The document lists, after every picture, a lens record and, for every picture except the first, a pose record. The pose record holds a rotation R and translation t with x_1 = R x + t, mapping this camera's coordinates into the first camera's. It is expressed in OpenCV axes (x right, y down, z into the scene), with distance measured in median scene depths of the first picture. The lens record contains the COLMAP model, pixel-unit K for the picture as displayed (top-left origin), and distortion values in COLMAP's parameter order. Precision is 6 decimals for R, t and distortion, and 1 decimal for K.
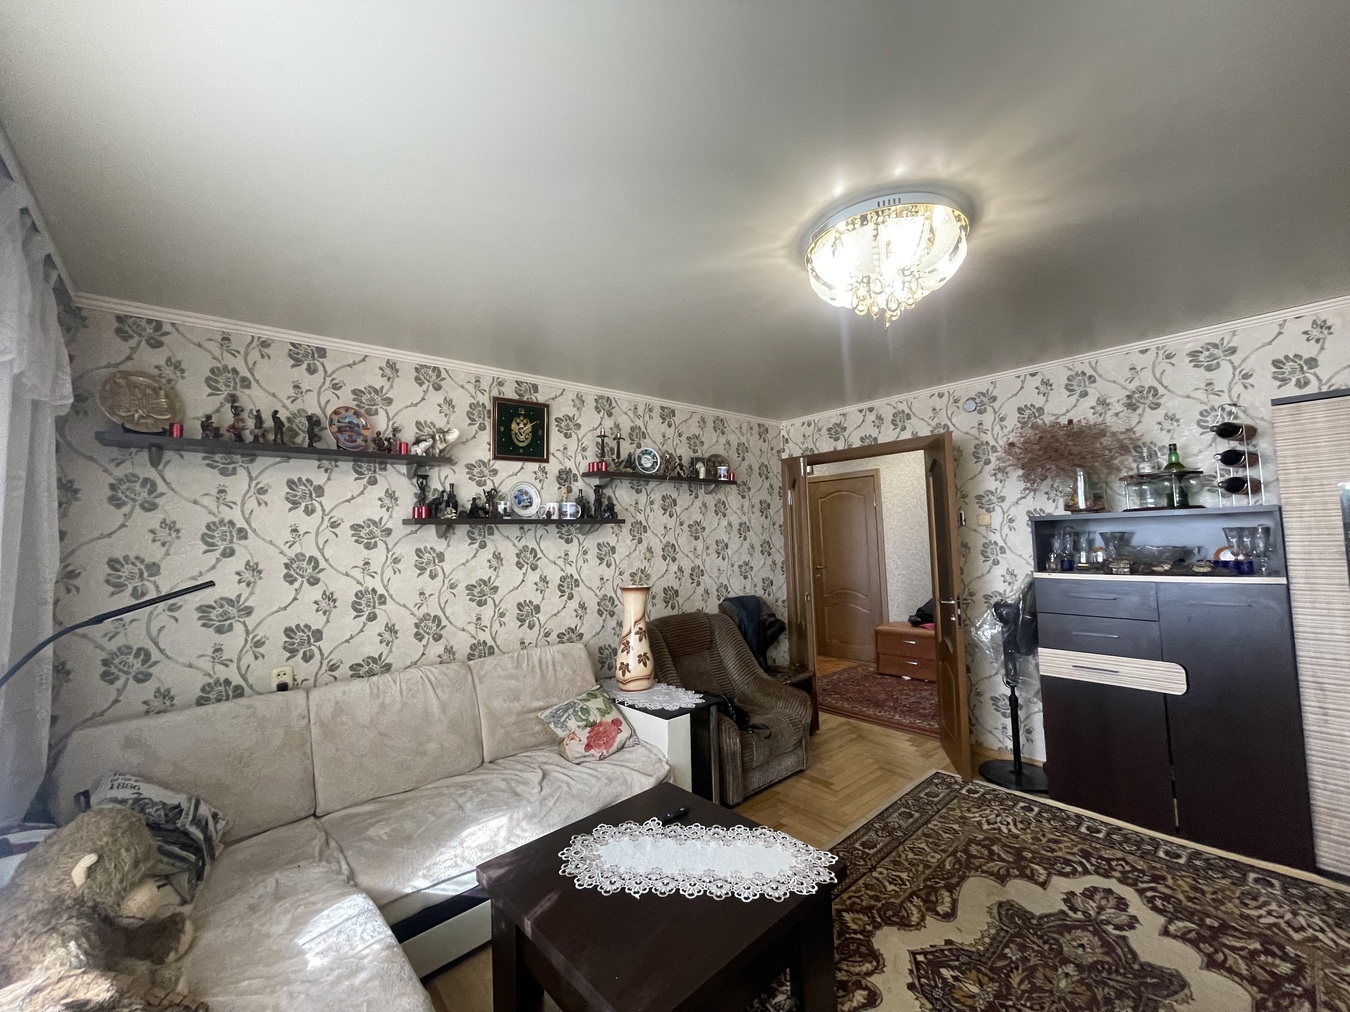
lens RADIAL K [[544.2, 0, 671.6], [0, 544.2, 504.1], [0, 0, 1]] dist [-0.007455, 0.000376]
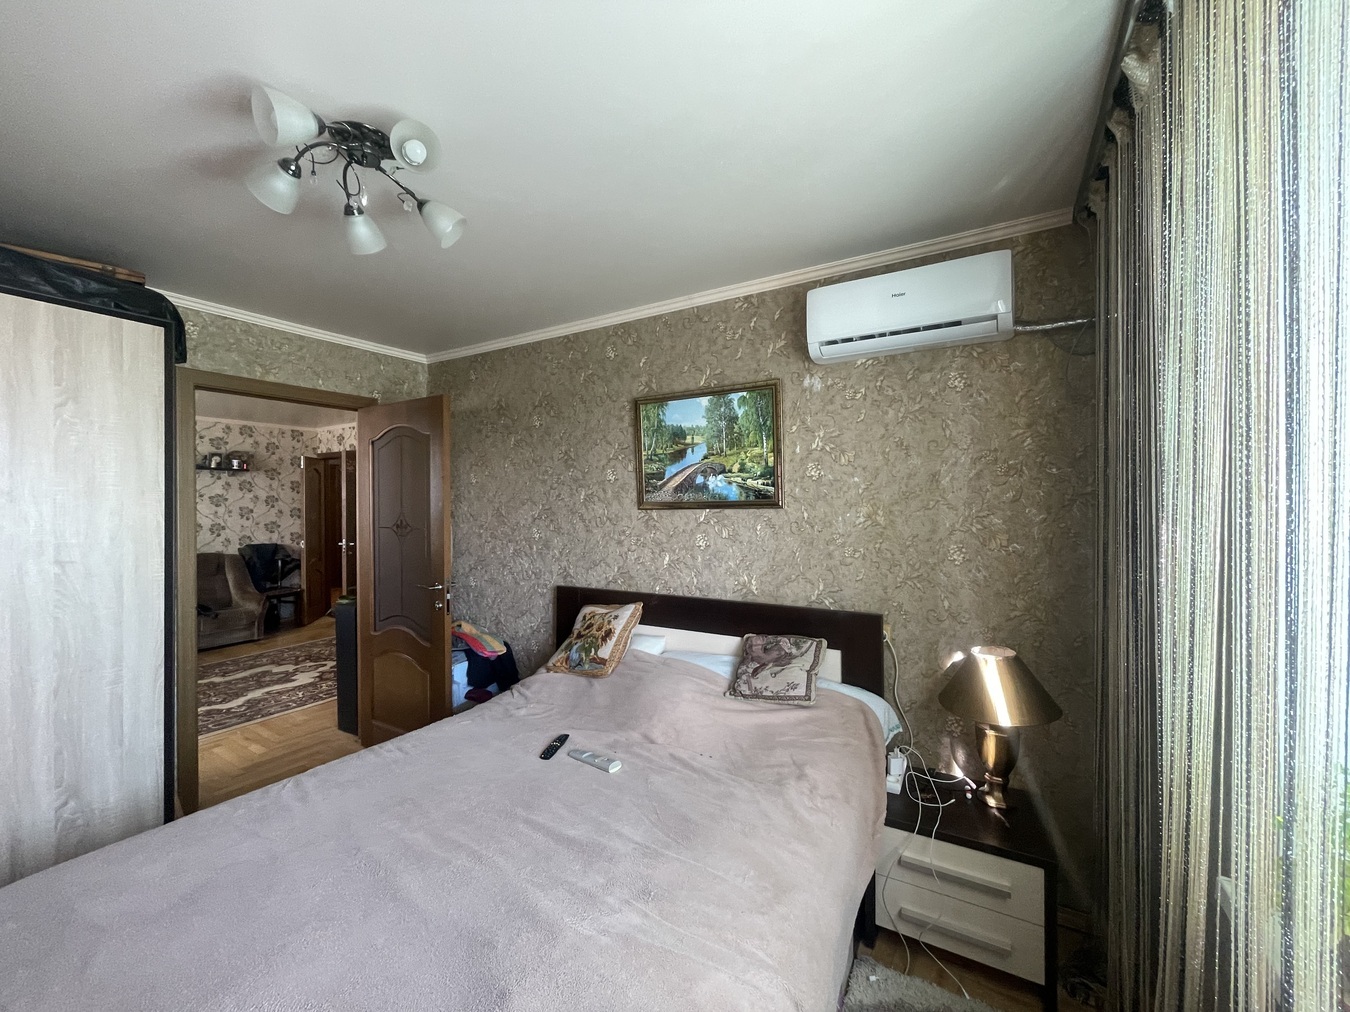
lens RADIAL K [[544.2, 0, 675.1], [0, 544.2, 505.2], [0, 0, 1]] dist [-0.007455, 0.000376]
pose [[0.948851, 0.024313, 0.314786, 0.788862], [-0.044172, 0.997447, 0.056107, -0.080837], [-0.312618, -0.067142, 0.947503, -0.853232]]
